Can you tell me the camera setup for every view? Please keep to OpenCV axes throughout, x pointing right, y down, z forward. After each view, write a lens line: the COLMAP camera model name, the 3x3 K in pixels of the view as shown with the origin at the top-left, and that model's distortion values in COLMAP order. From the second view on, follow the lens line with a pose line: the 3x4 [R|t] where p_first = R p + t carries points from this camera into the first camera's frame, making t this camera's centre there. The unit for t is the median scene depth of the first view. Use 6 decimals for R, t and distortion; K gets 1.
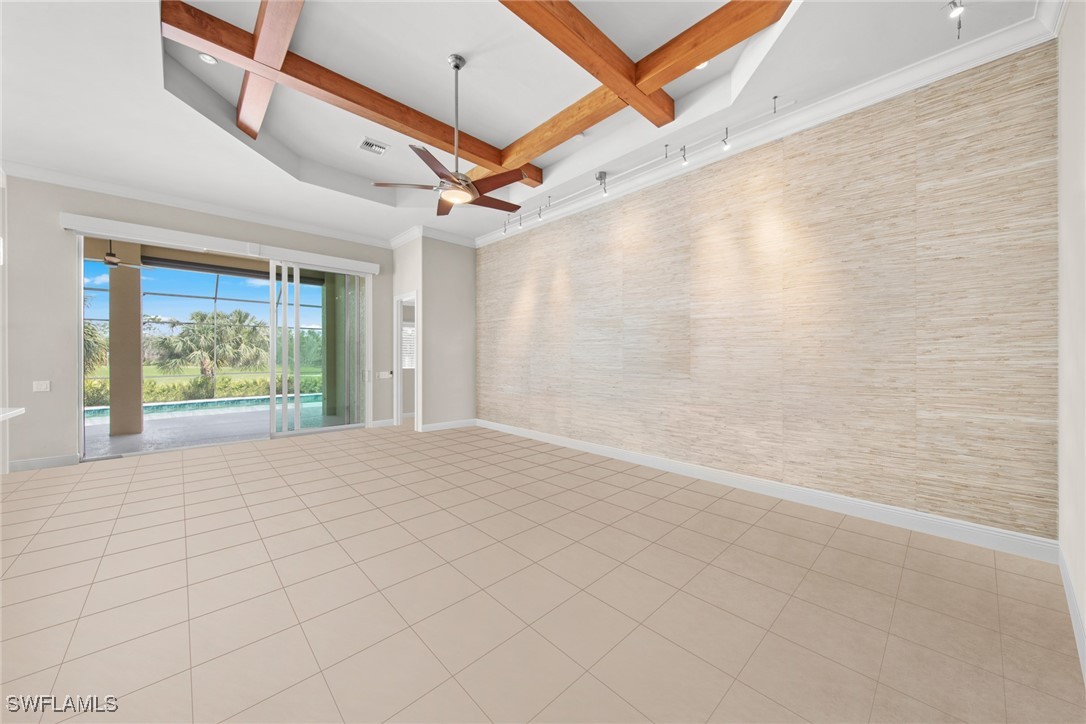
lens RADIAL K [[391.0, 0, 543.0], [0, 391.0, 362.0], [0, 0, 1]] dist [0.001652, -0.000065]
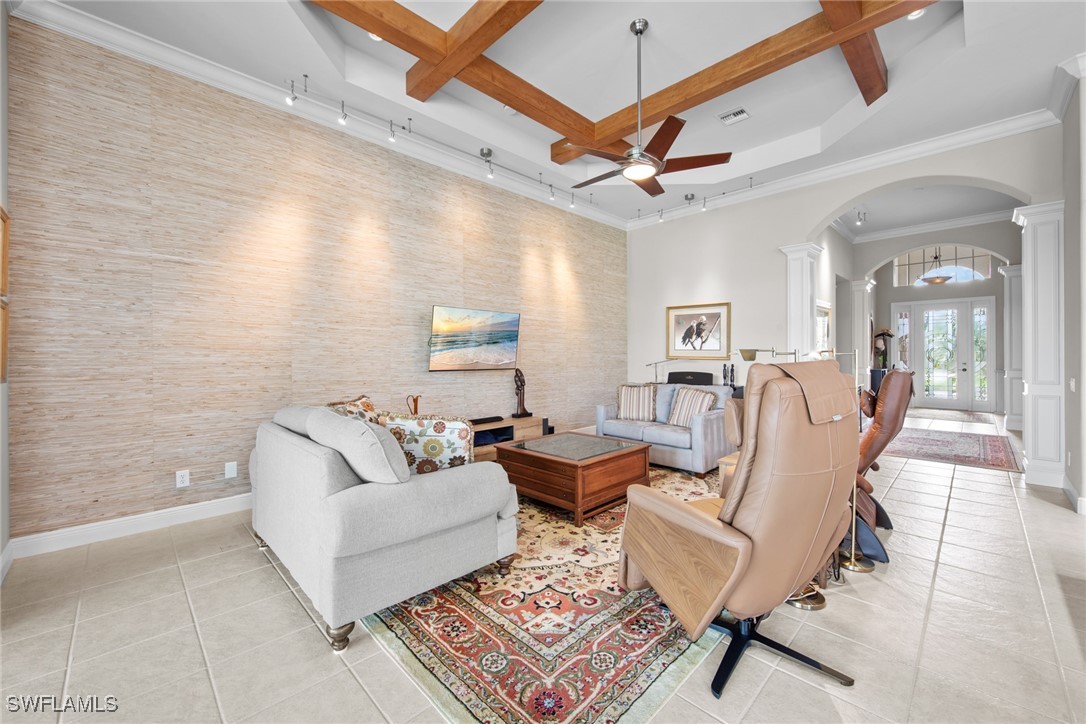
lens RADIAL K [[422.8, 0, 549.6], [0, 422.8, 353.5], [0, 0, 1]] dist [-0.000665, -0.000111]
pose [[-0.044457, 0.003089, 0.999007, -0.854301], [0.017878, 0.999838, -0.002296, 0.002428], [-0.998851, 0.017759, -0.044505, 0.904638]]
